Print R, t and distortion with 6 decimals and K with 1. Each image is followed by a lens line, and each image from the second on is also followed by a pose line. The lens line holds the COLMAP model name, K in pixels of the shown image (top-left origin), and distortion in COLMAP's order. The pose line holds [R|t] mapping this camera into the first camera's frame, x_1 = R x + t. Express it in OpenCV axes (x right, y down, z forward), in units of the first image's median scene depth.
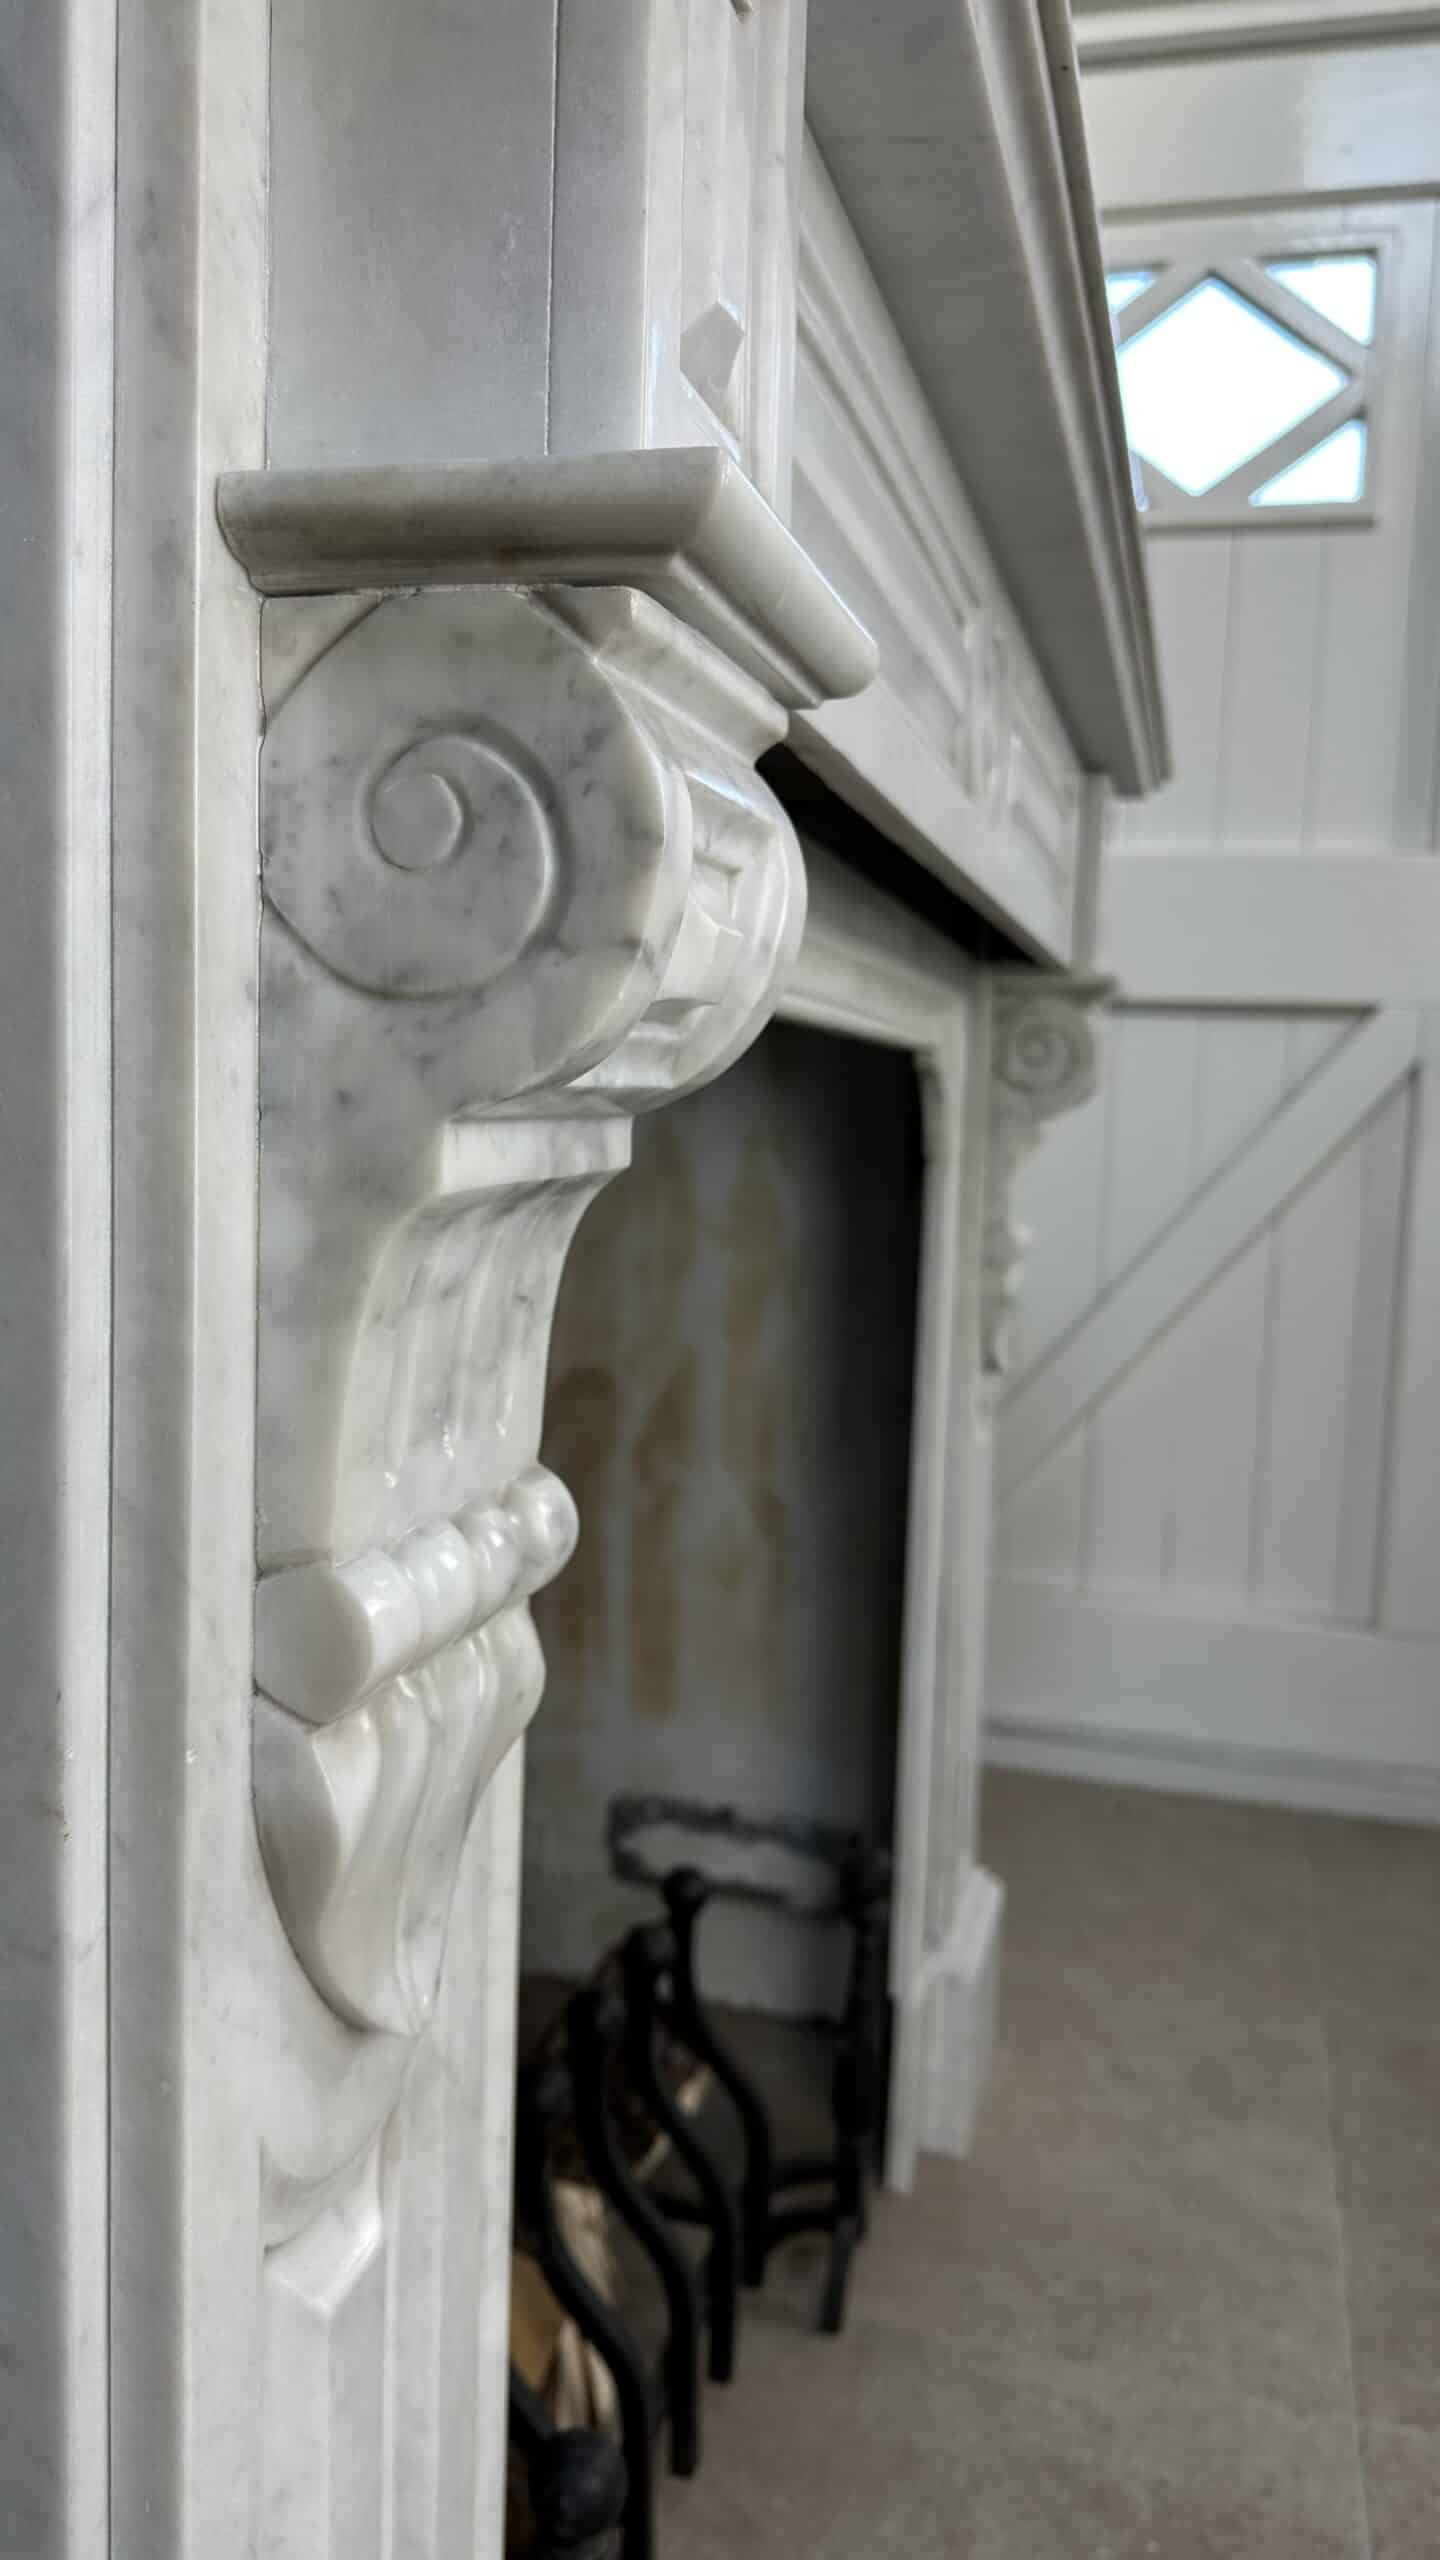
lens RADIAL K [[1860.0, 0, 720.0], [0, 1860.0, 1280.0], [0, 0, 1]] dist [0.107833, -0.206991]
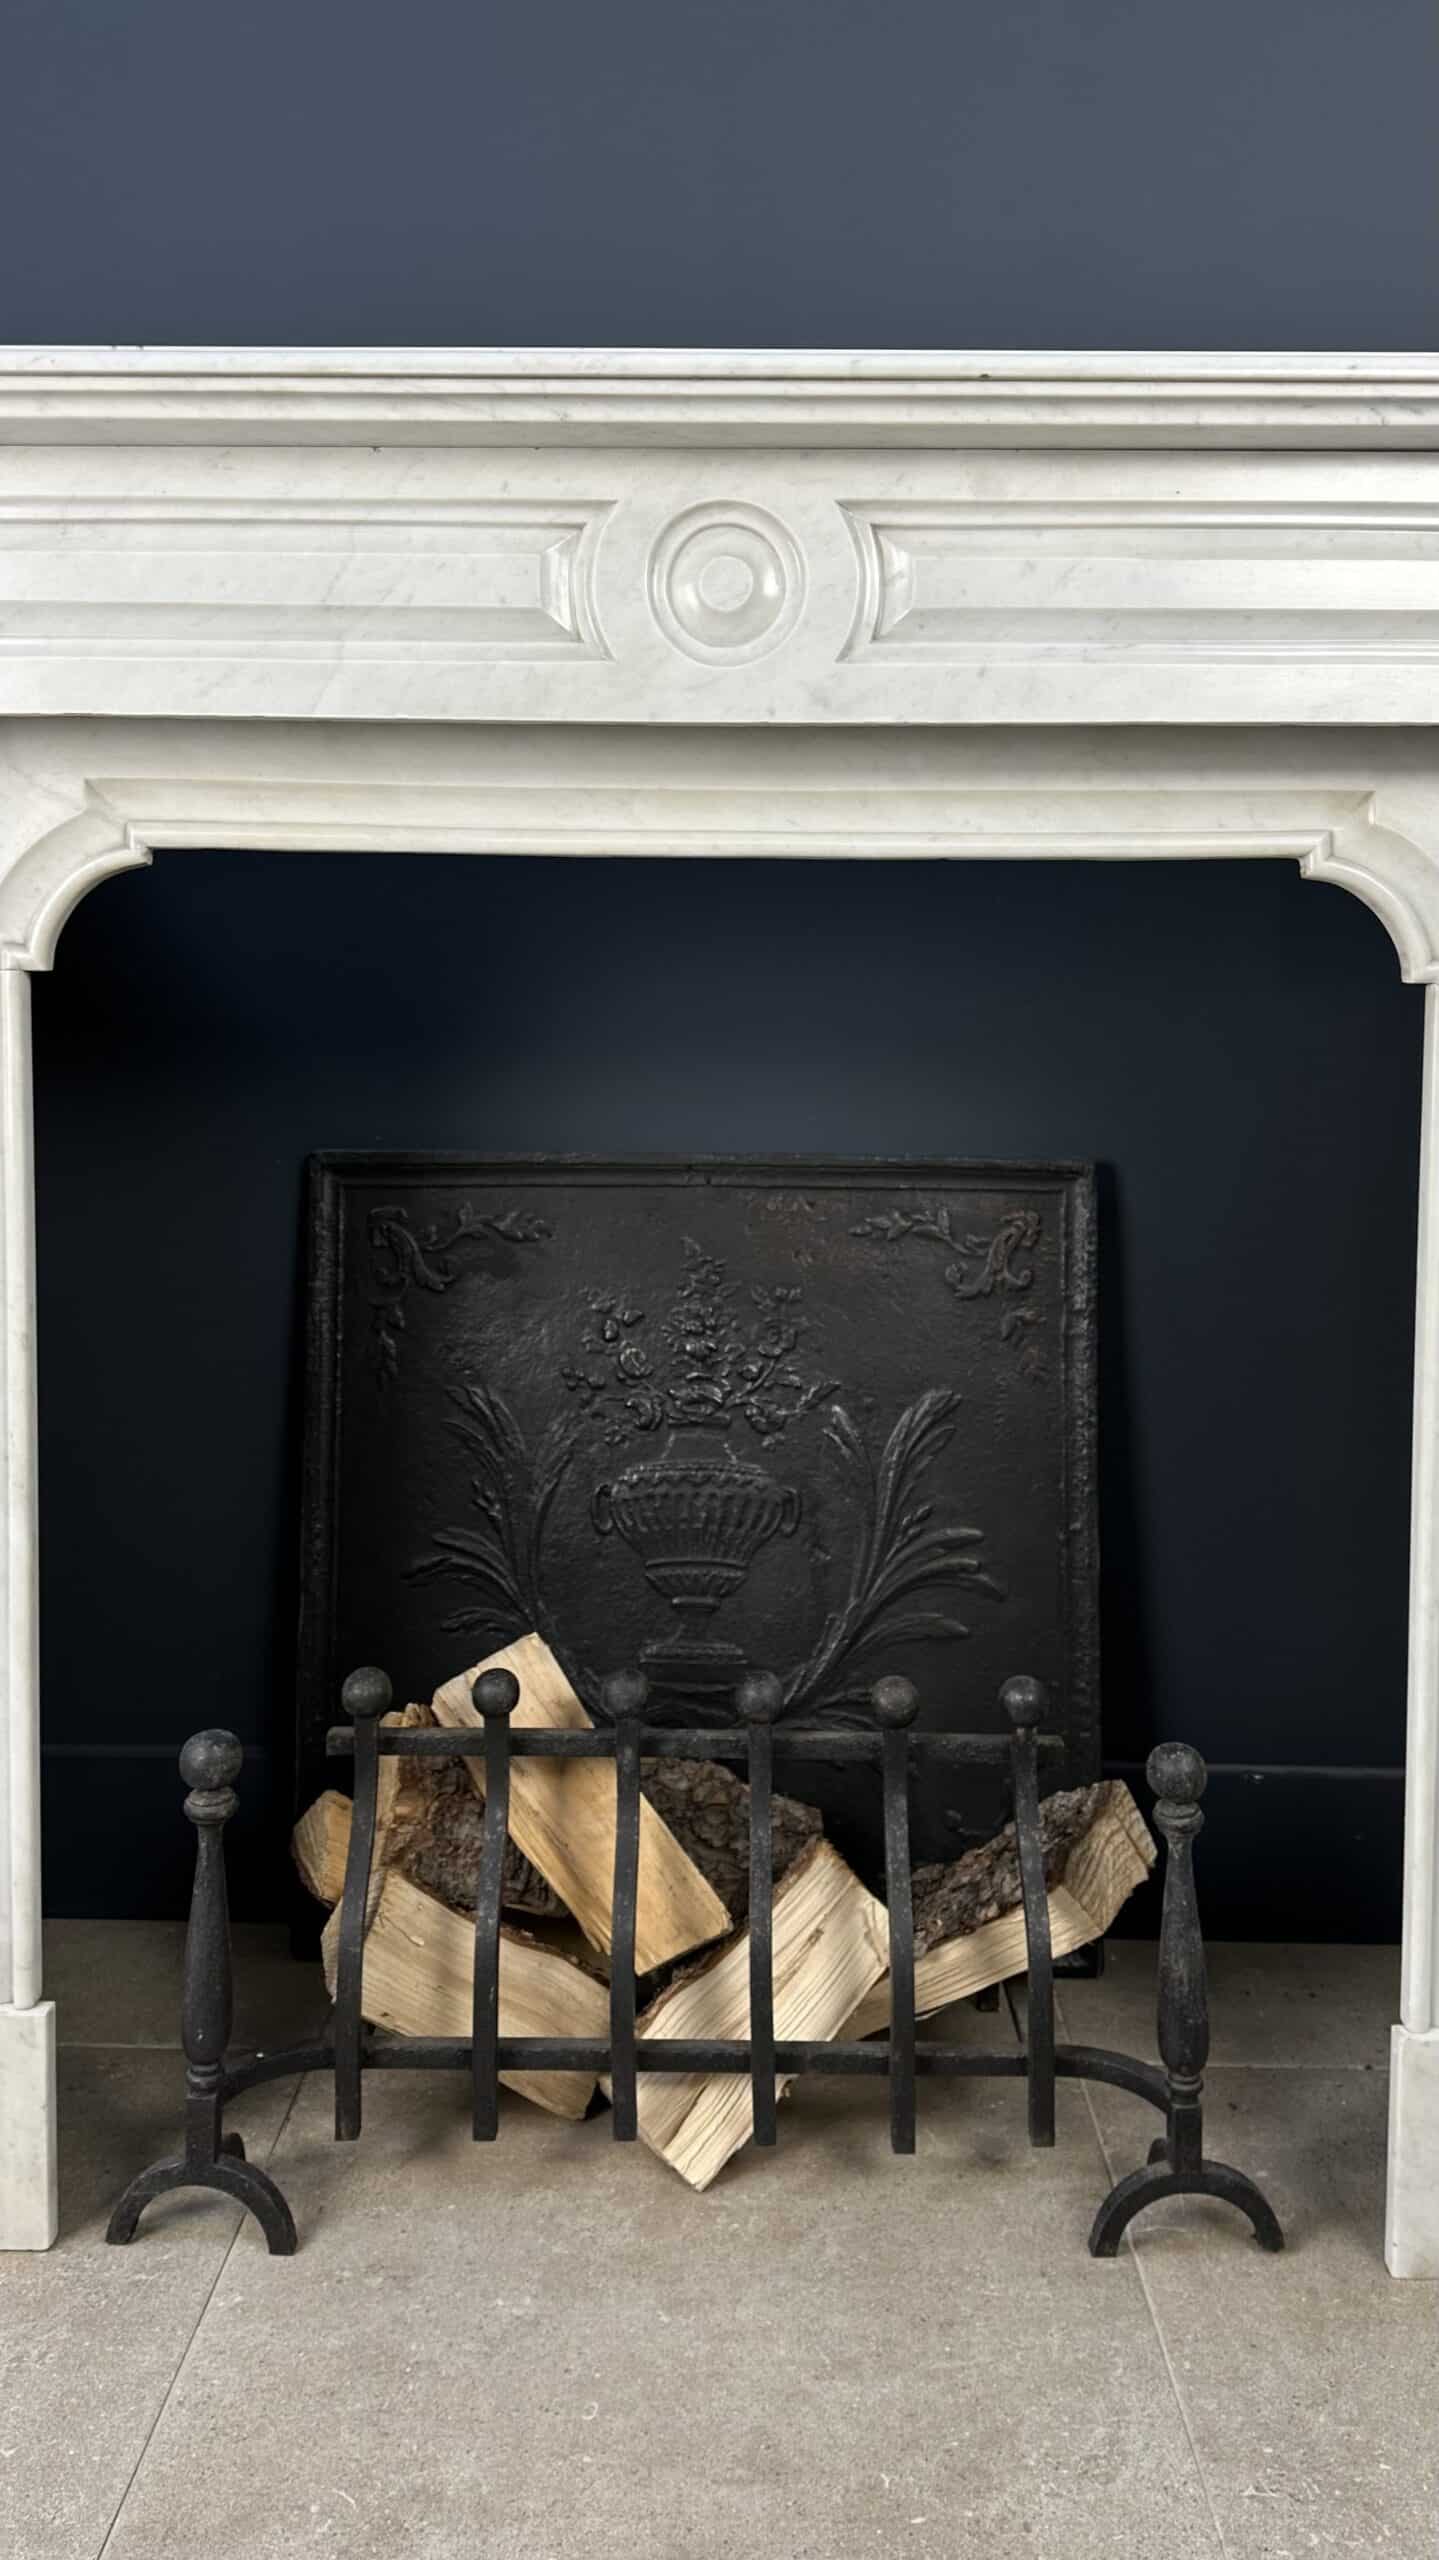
lens RADIAL K [[1916.0, 0, 692.2], [0, 1916.0, 1141.5], [0, 0, 1]] dist [0.069704, 0.000647]
pose [[0.243468, 0.018813, -0.969727, 3.062797], [-0.092141, 0.995739, -0.003816, 0.127193], [0.965522, 0.090280, 0.244164, 1.727266]]
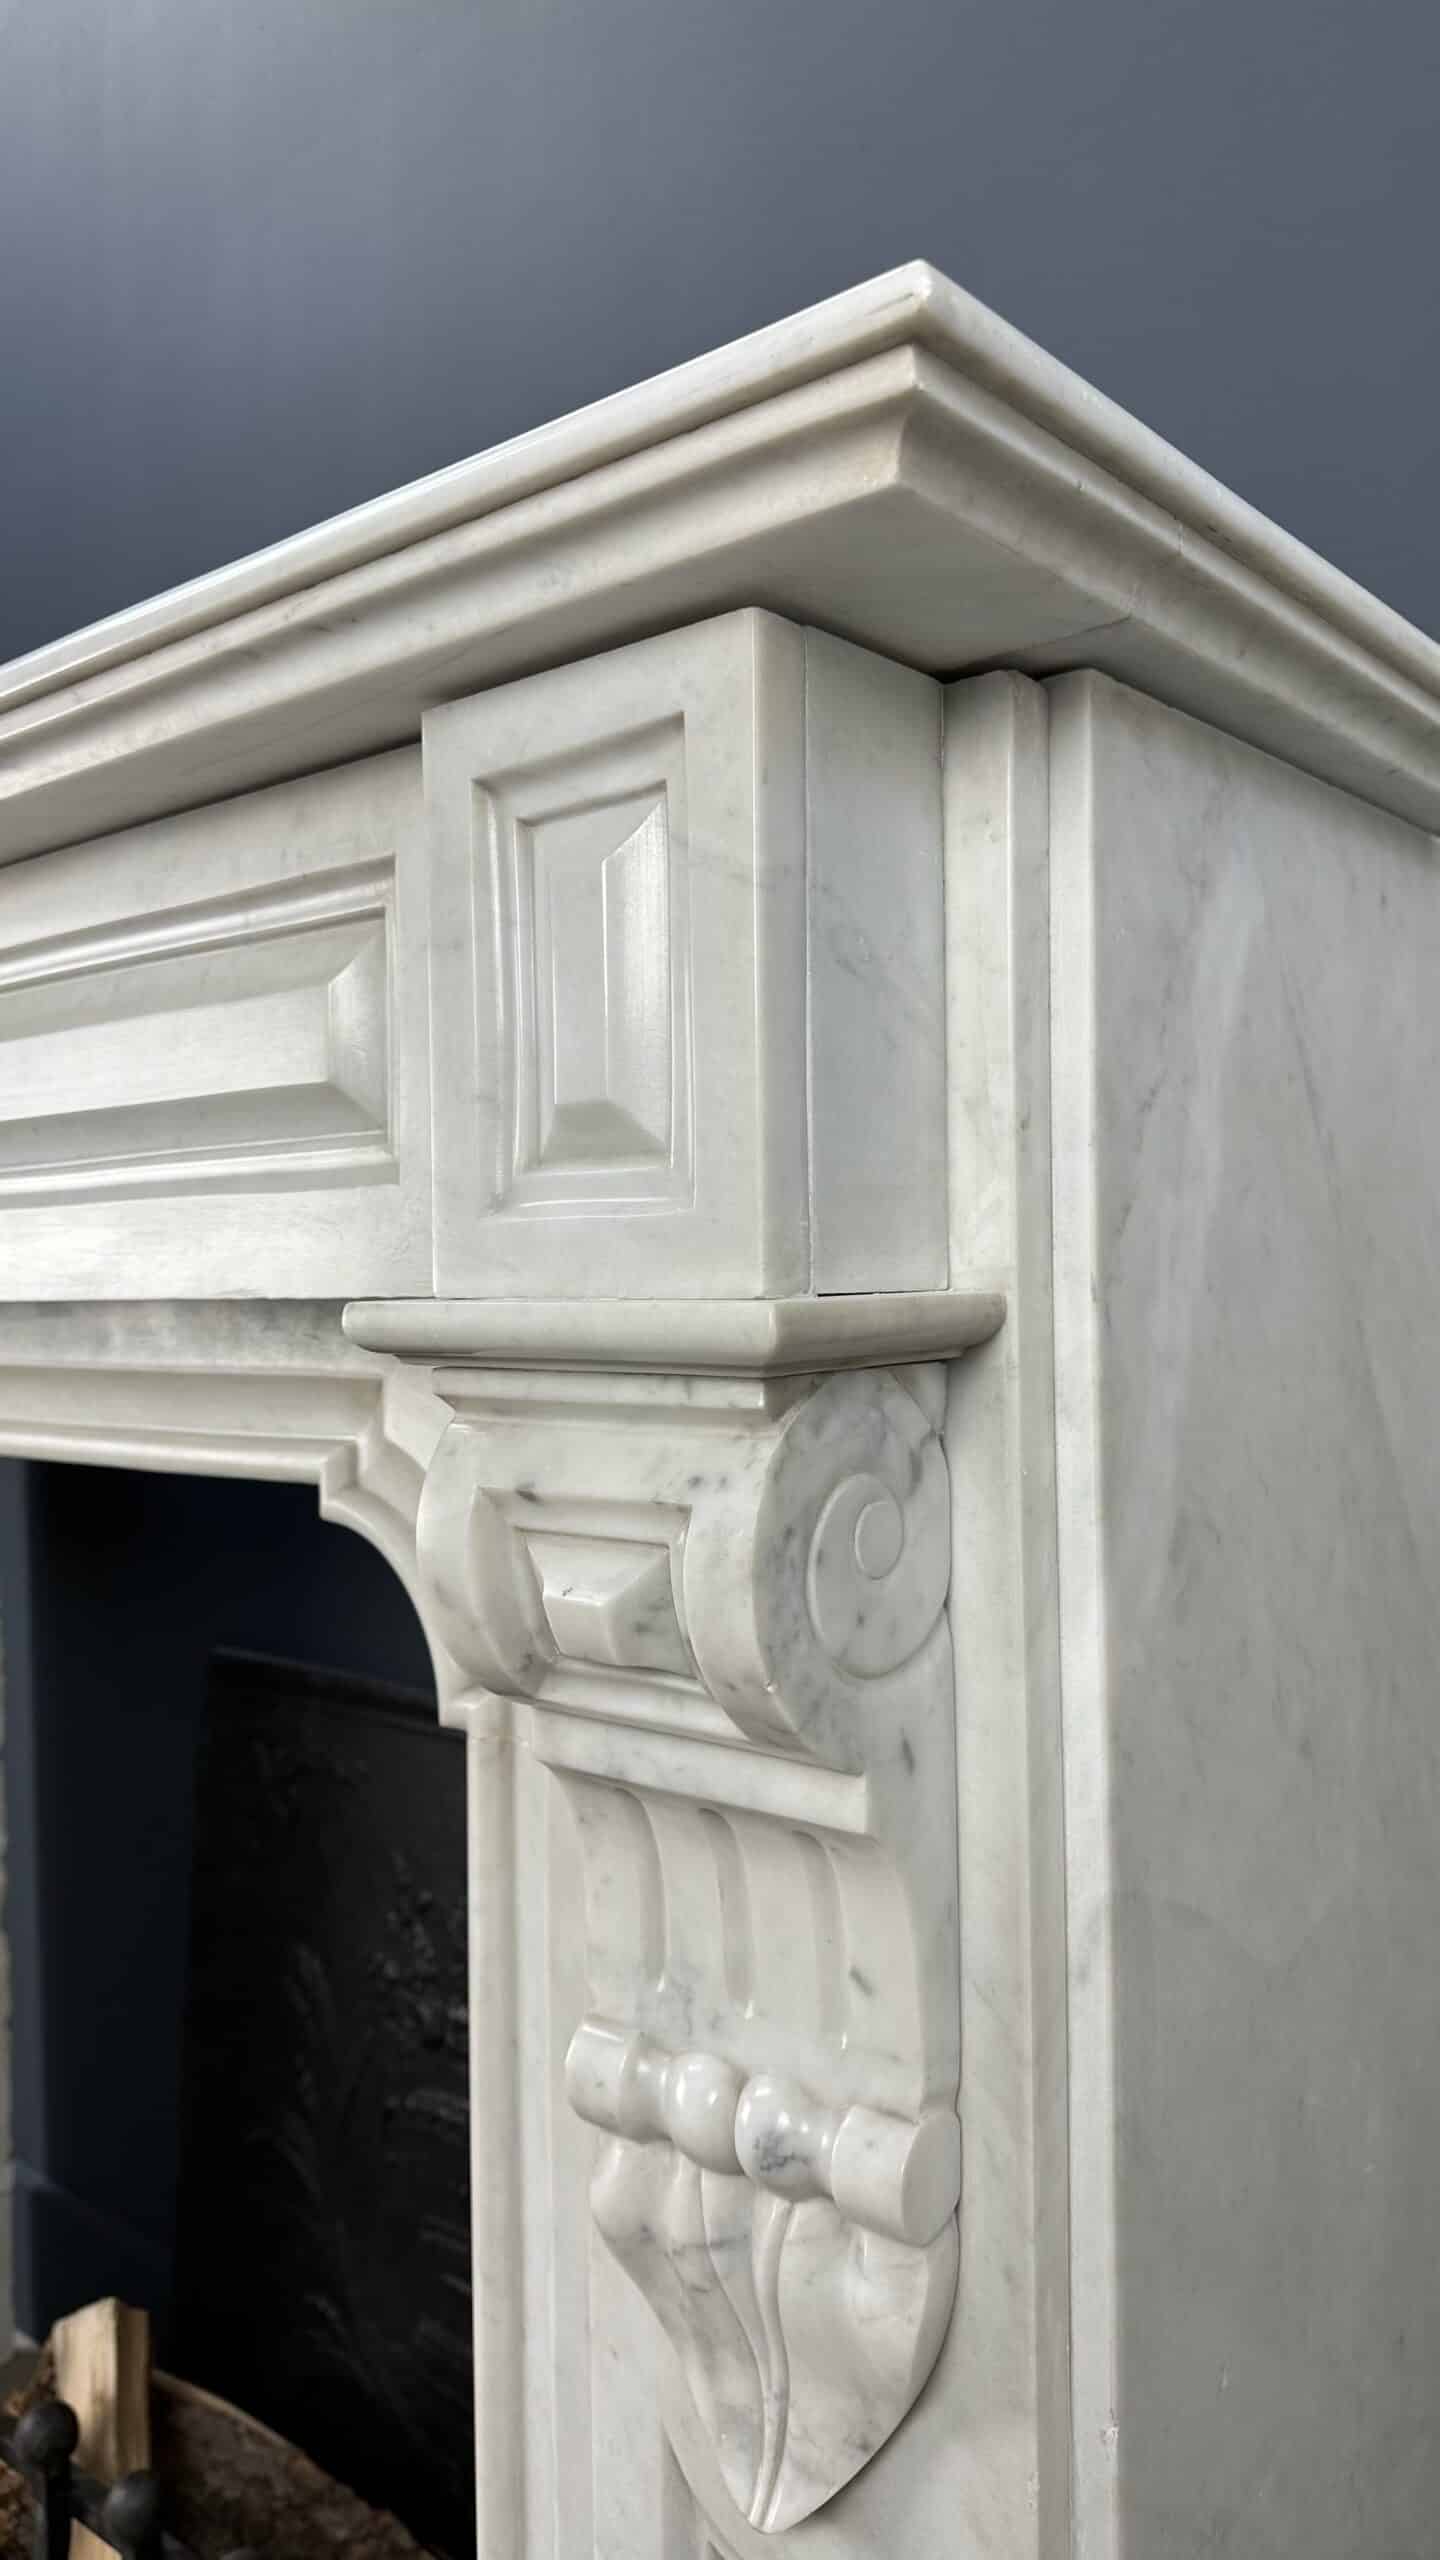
lens RADIAL K [[1817.2, 0, 720.0], [0, 1817.2, 1280.0], [0, 0, 1]] dist [0.104018, -0.154317]
pose [[-0.417141, -0.029969, -0.908347, 1.776414], [-0.090210, 0.995886, 0.008570, -0.642082], [0.904353, 0.085517, -0.418129, 4.346008]]
